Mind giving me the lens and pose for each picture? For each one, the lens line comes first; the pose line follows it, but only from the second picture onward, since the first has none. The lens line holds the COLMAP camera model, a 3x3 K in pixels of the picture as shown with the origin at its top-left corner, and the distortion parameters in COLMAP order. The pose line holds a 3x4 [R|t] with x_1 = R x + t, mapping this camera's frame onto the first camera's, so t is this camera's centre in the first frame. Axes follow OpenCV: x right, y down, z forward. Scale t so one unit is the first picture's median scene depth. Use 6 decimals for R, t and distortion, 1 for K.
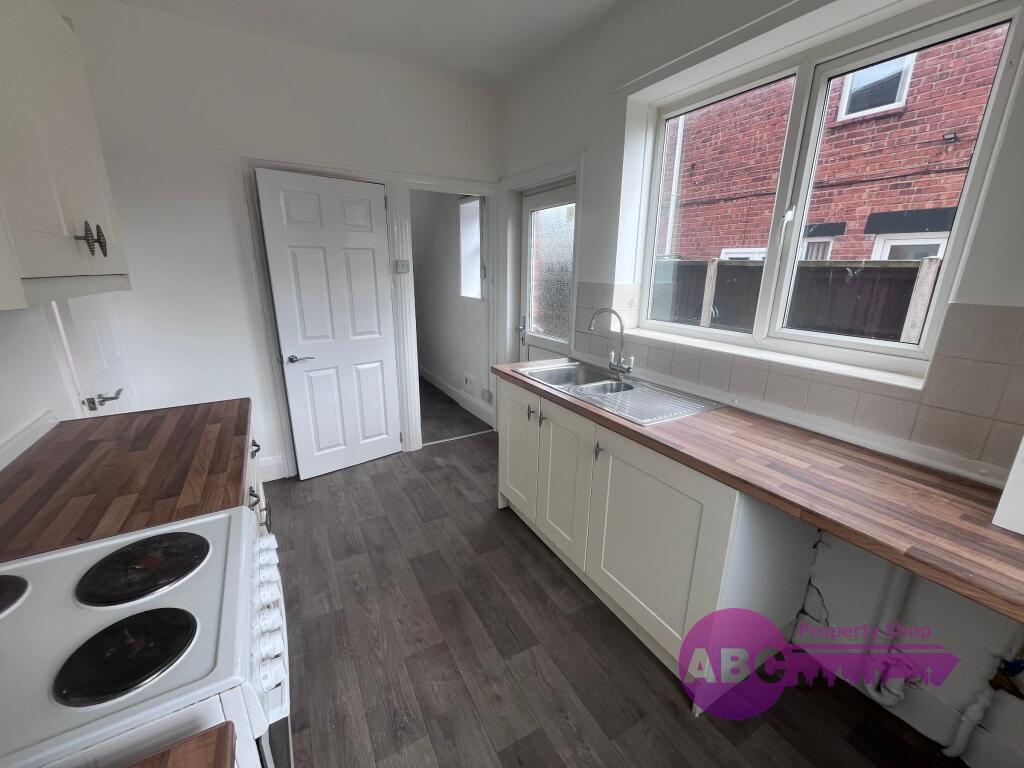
lens RADIAL K [[412.8, 0, 509.9], [0, 412.8, 385.5], [0, 0, 1]] dist [-0.000822, 0.000070]
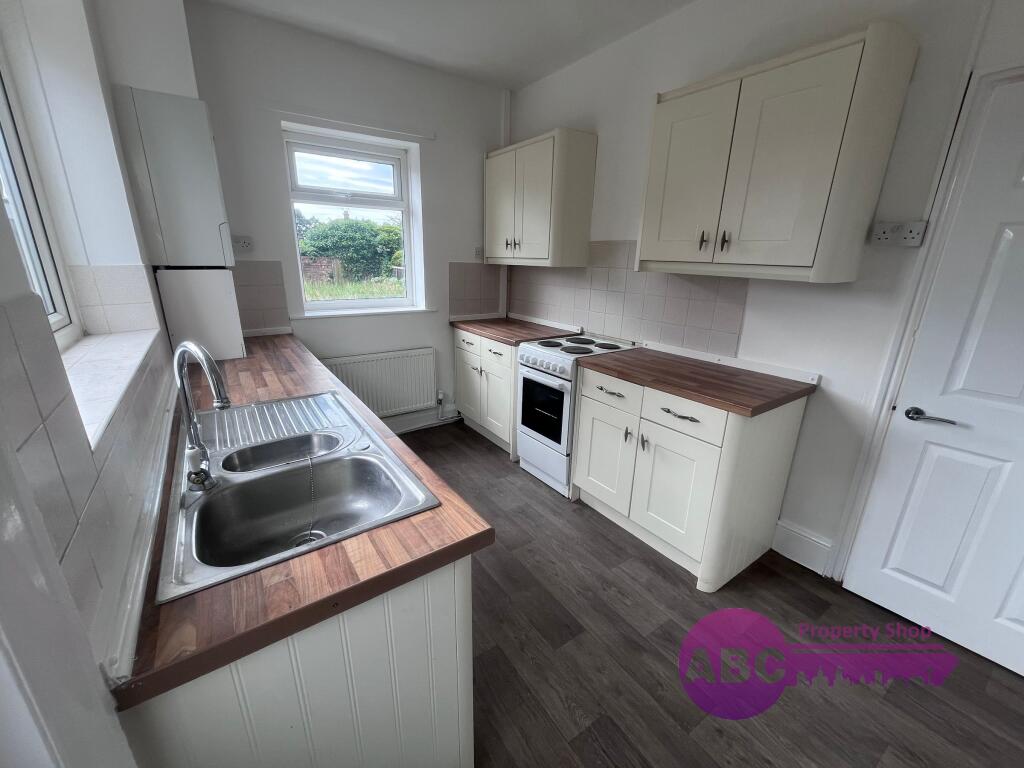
lens RADIAL K [[412.8, 0, 509.9], [0, 412.8, 385.5], [0, 0, 1]] dist [-0.000822, 0.000070]
pose [[-0.995570, 0.004460, -0.093915, -0.036744], [-0.048016, 0.834680, 0.548639, -0.436486], [0.080836, 0.550718, -0.830768, 1.556626]]
